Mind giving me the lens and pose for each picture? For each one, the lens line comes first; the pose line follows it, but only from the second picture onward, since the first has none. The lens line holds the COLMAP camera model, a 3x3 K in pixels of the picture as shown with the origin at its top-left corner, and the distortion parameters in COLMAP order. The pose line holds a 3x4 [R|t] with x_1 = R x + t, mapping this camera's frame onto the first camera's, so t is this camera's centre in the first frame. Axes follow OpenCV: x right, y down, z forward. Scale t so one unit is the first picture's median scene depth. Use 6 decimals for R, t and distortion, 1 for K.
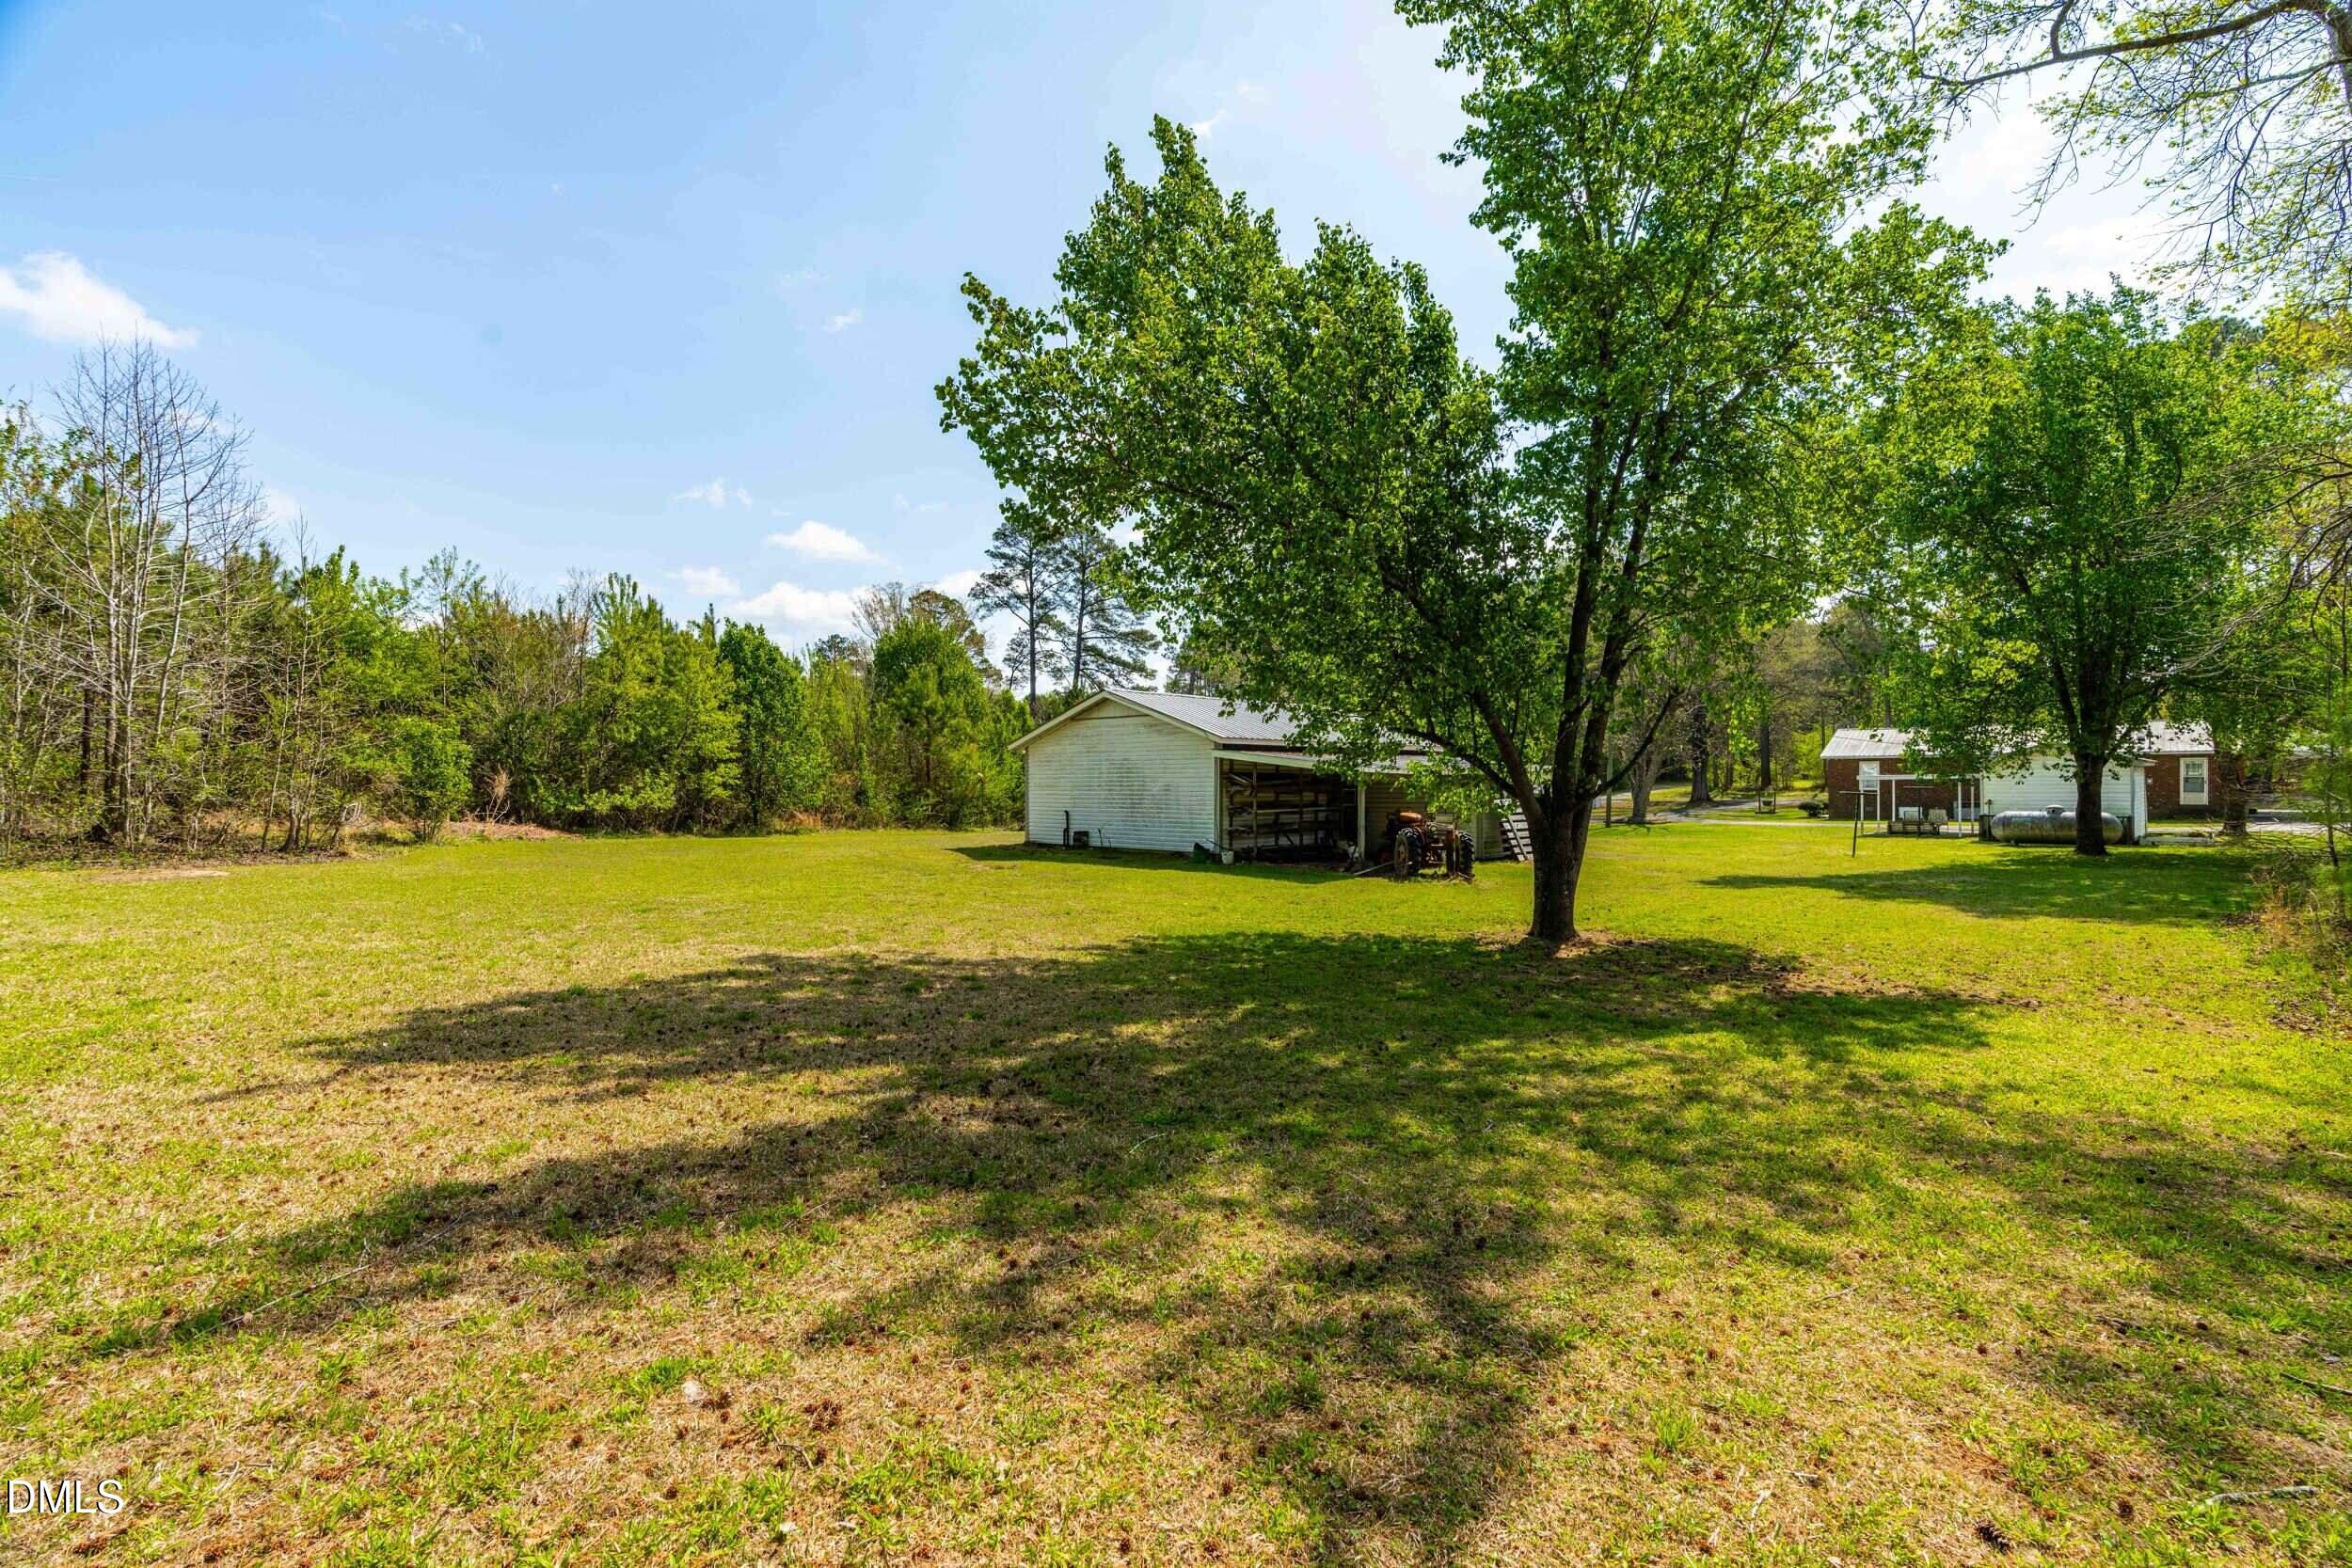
lens RADIAL K [[1079.8, 0, 1172.5], [0, 1079.8, 761.1], [0, 0, 1]] dist [-0.003587, 0.000249]
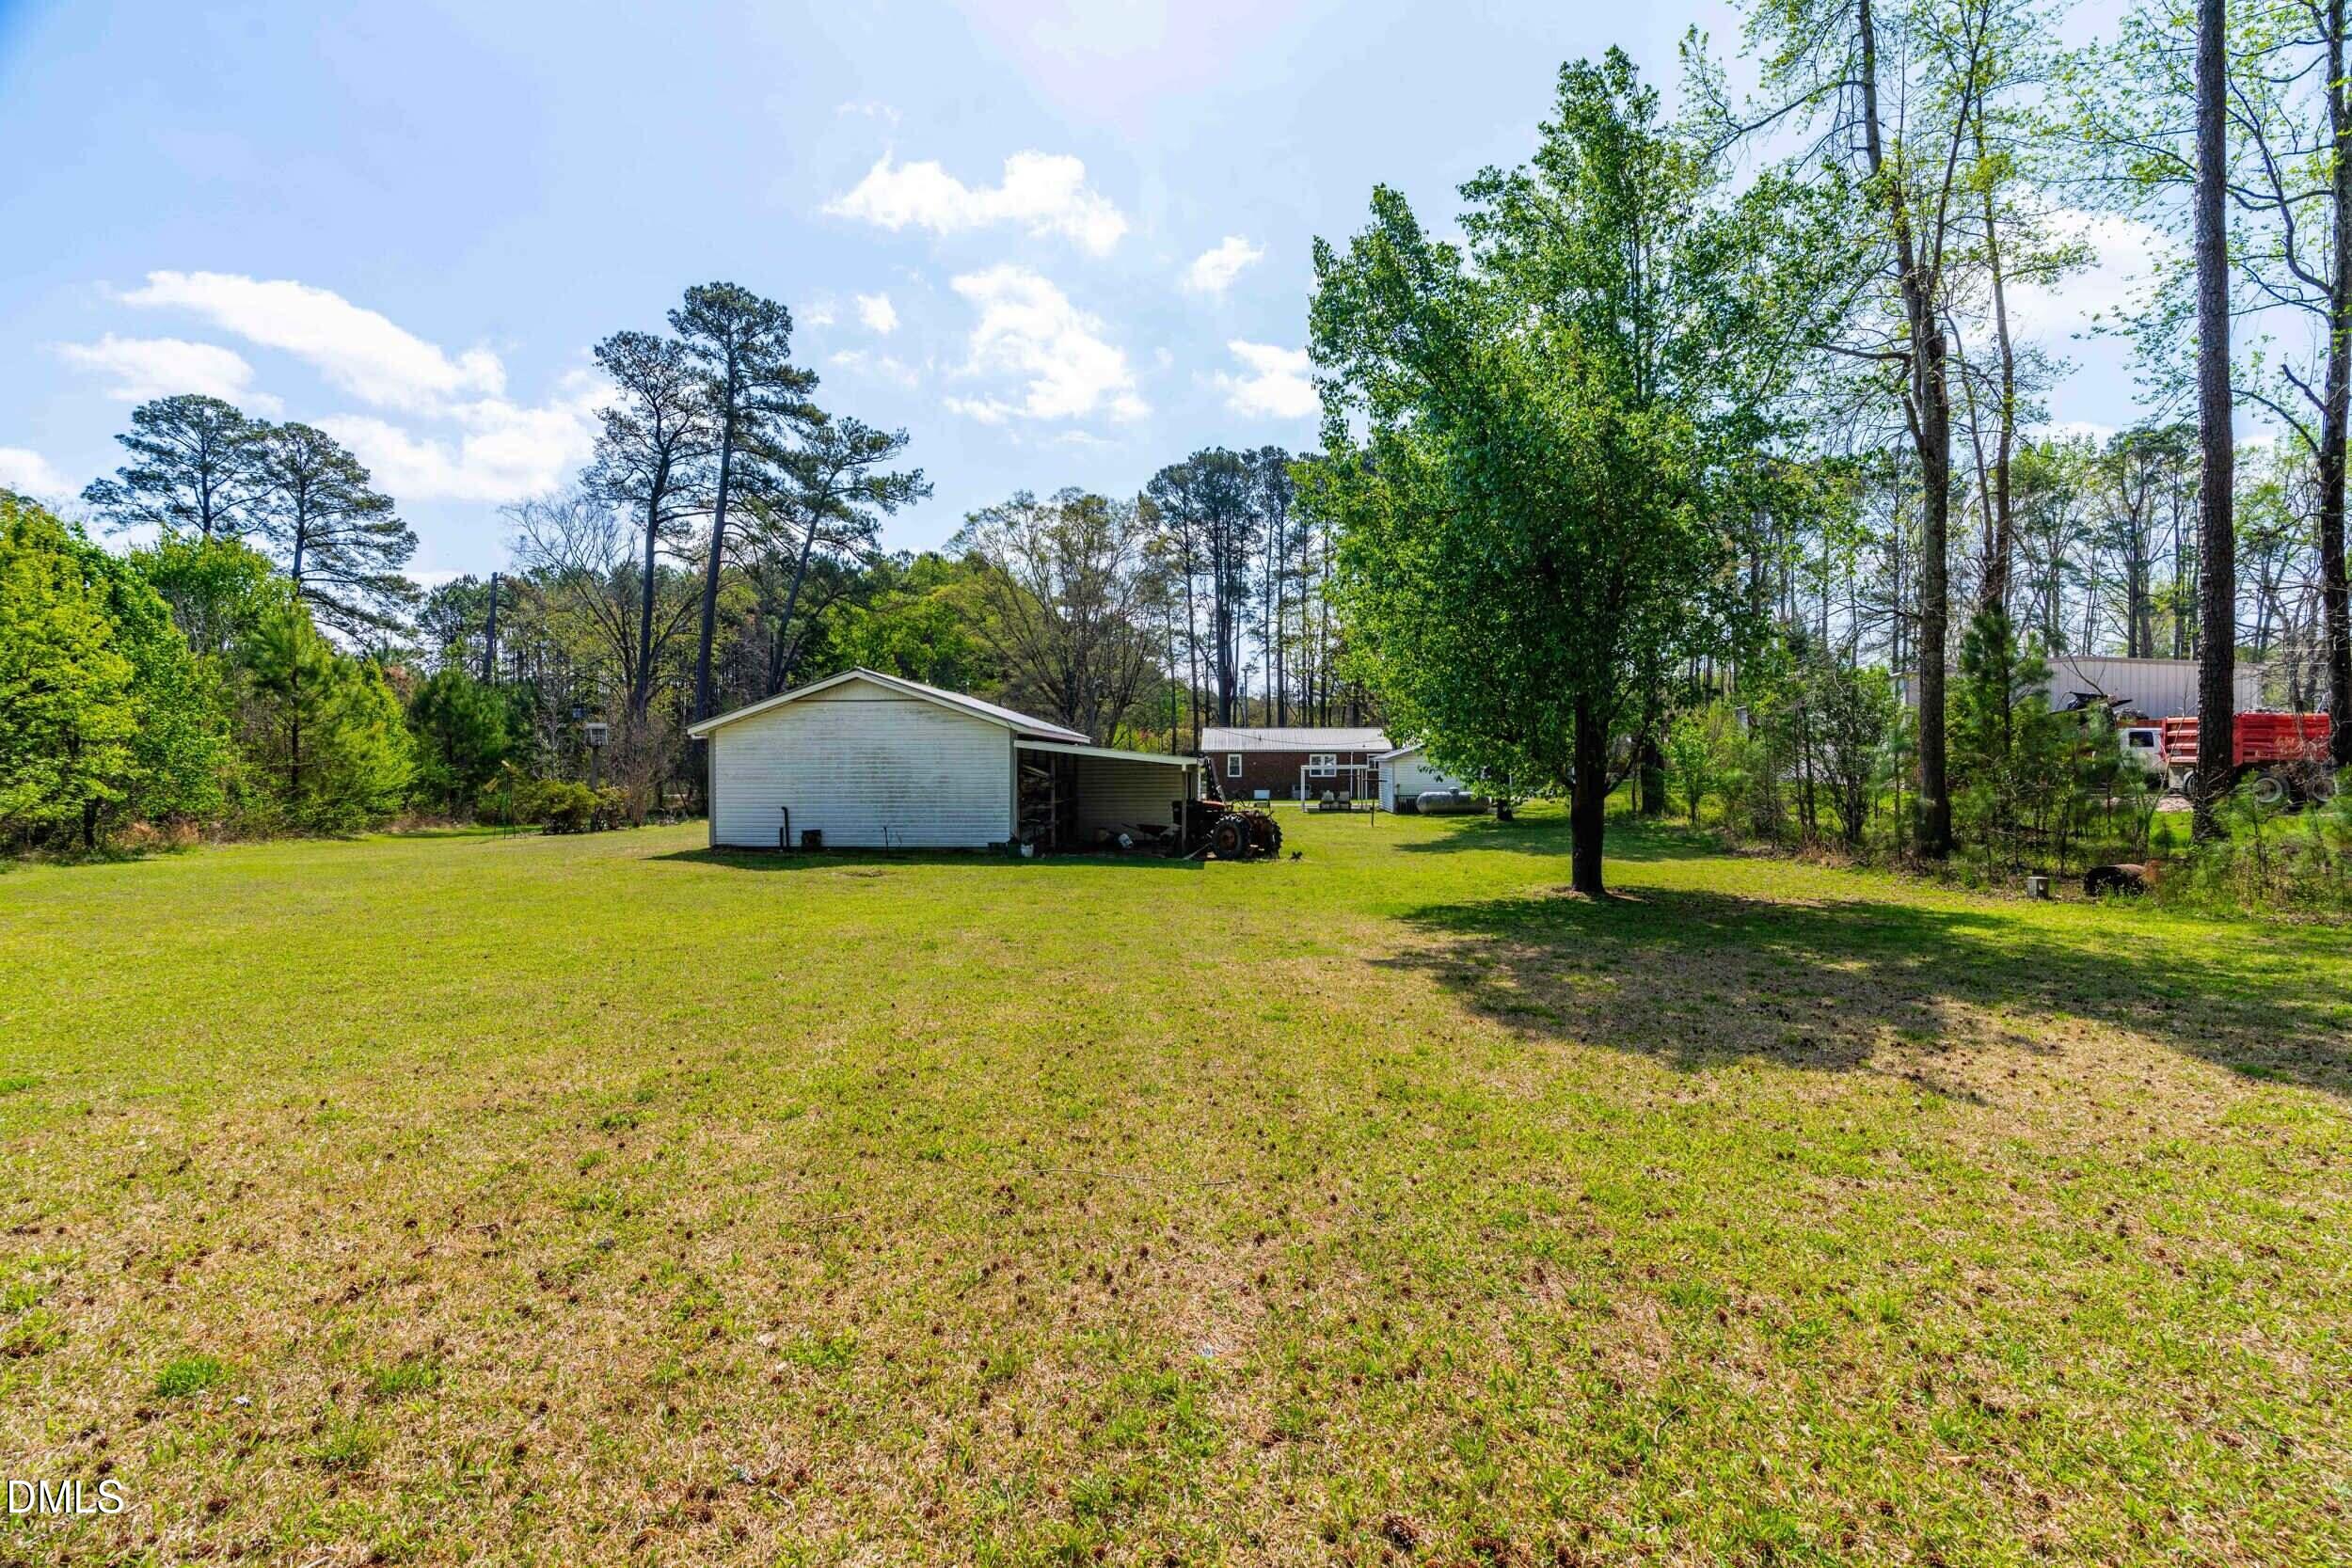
lens RADIAL K [[1079.8, 0, 1172.5], [0, 1079.8, 761.1], [0, 0, 1]] dist [-0.003587, 0.000249]
pose [[0.758386, 0.003951, 0.651794, -0.110856], [-0.012174, 0.999893, 0.008105, -0.000519], [-0.651692, -0.014082, 0.758353, 0.037570]]
